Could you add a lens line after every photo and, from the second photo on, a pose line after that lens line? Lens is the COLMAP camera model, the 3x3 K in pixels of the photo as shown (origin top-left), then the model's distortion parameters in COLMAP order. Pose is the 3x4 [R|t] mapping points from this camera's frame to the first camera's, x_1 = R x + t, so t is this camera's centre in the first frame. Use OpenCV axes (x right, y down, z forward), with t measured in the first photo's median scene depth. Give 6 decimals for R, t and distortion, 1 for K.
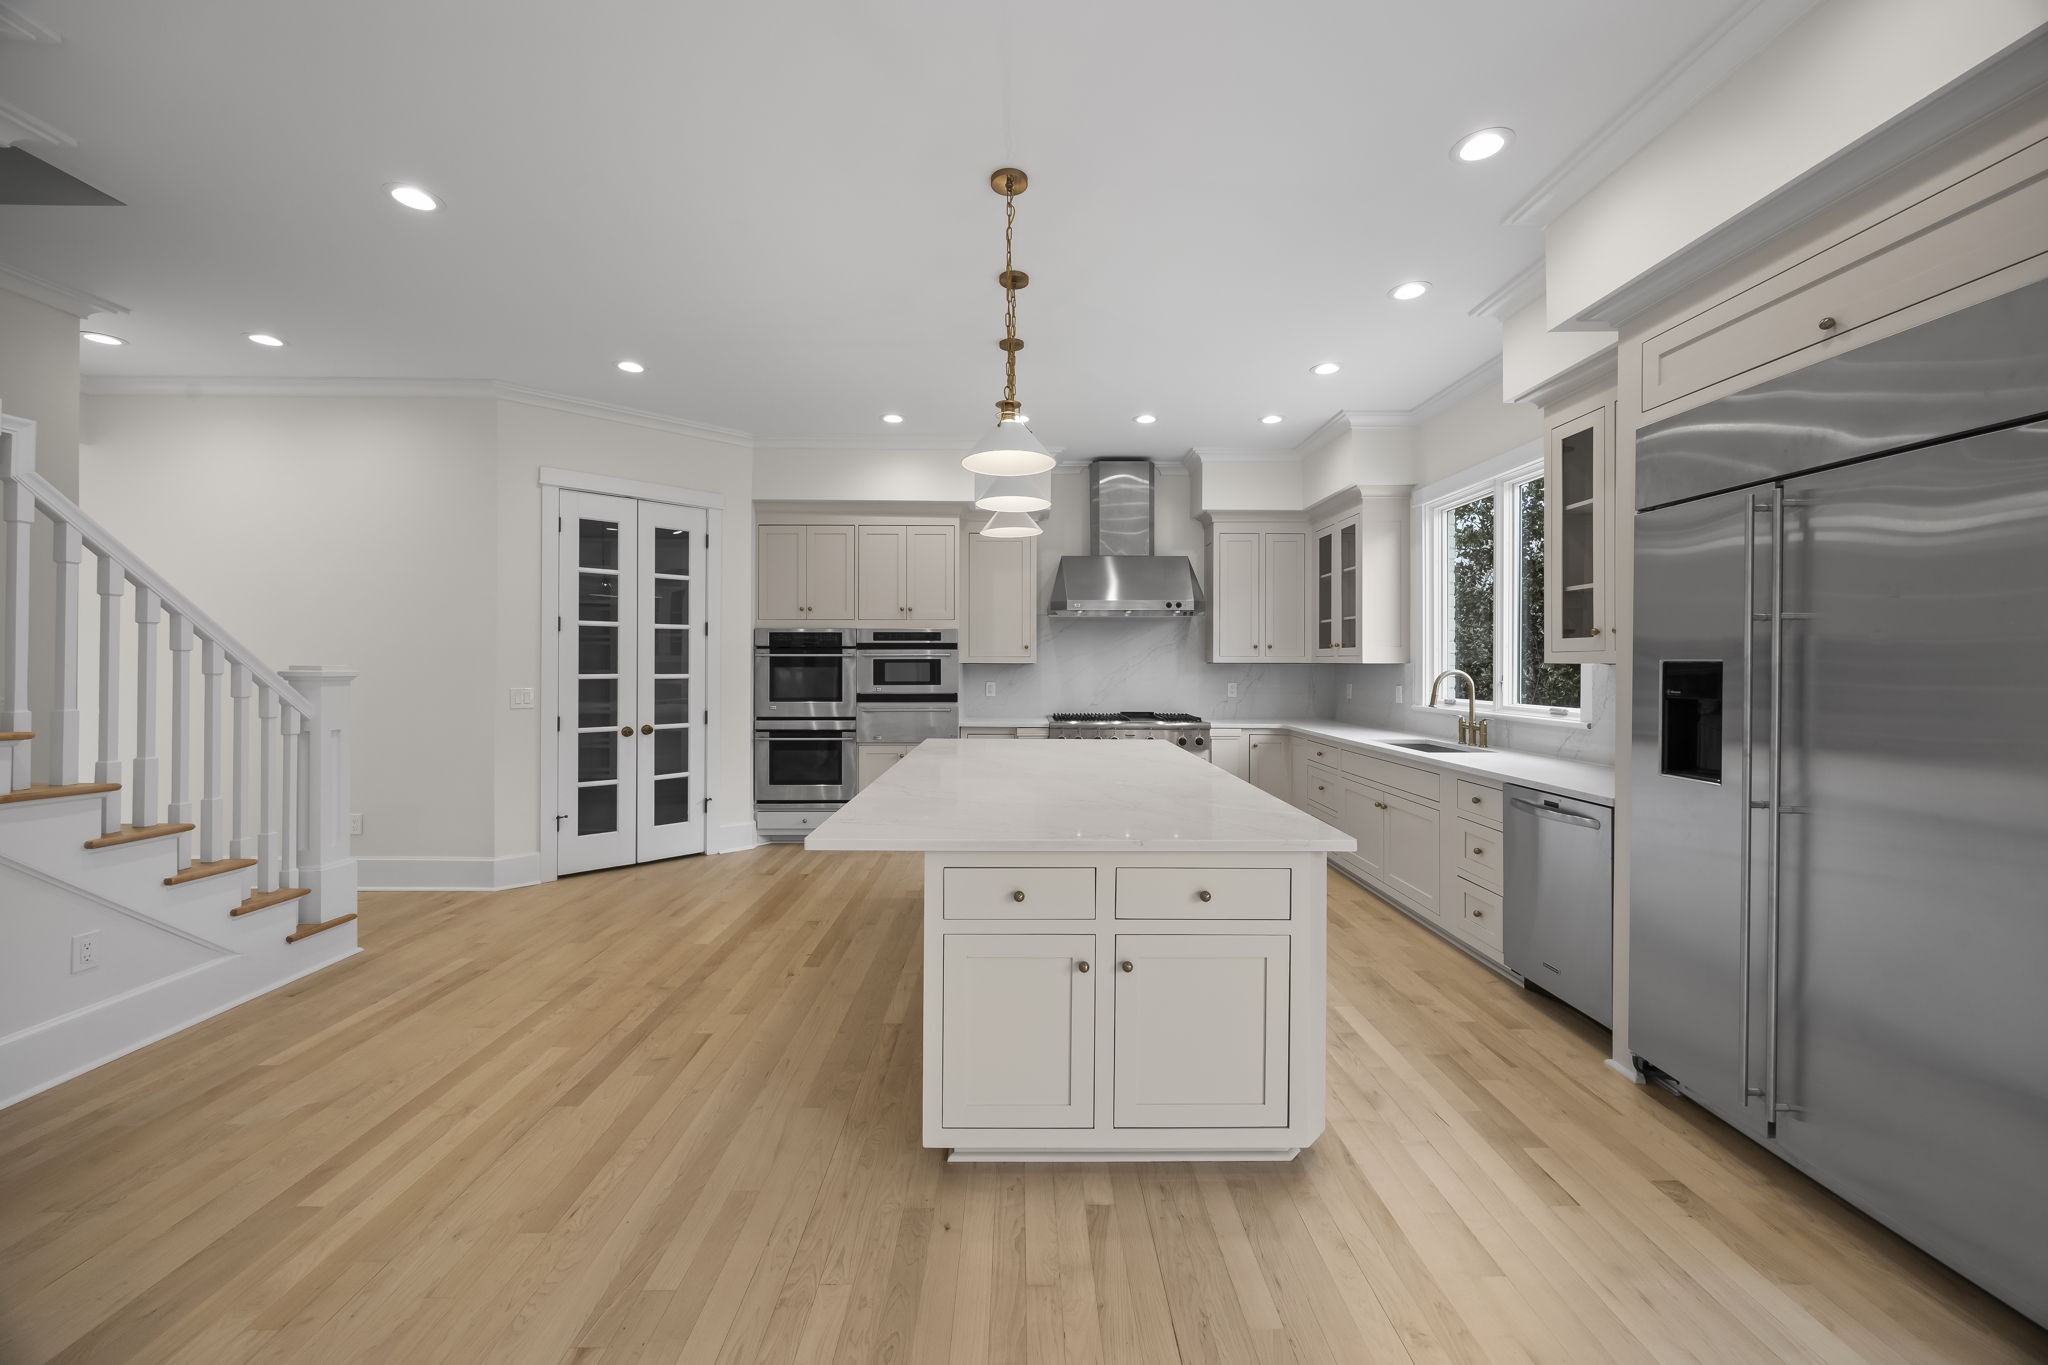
lens RADIAL K [[770.6, 0, 1029.4], [0, 770.6, 659.0], [0, 0, 1]] dist [-0.002102, 0.000036]
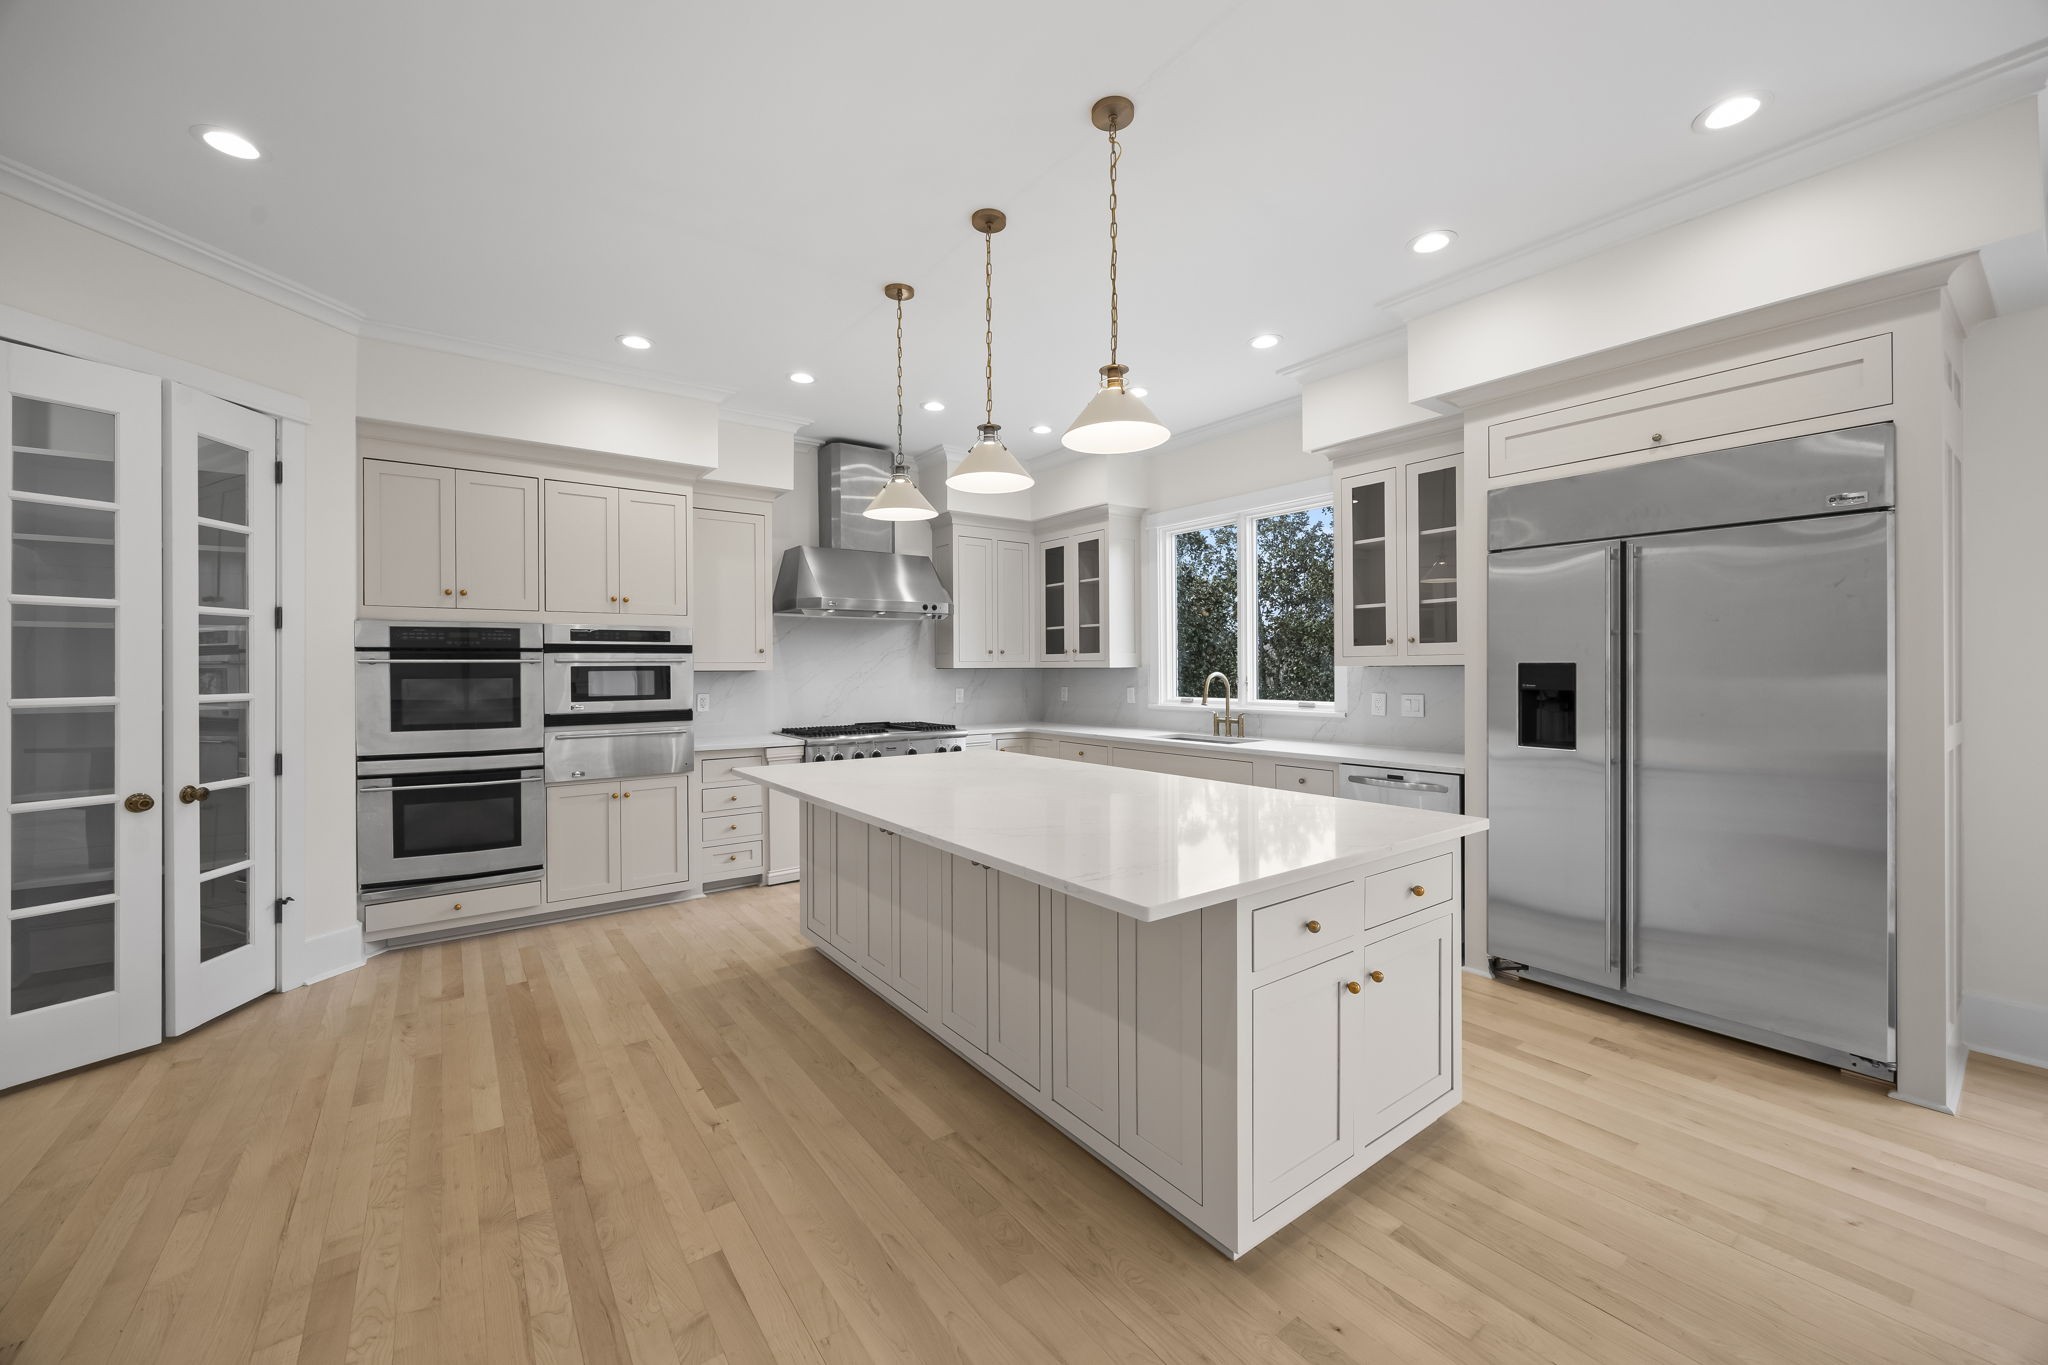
lens RADIAL K [[780.7, 0, 1025.0], [0, 780.7, 662.7], [0, 0, 1]] dist [-0.002453, 0.000066]
pose [[0.814429, -0.003101, 0.580255, -0.301740], [0.005025, 0.999986, -0.001709, 0.000142], [-0.580241, 0.004307, 0.814433, 0.168079]]
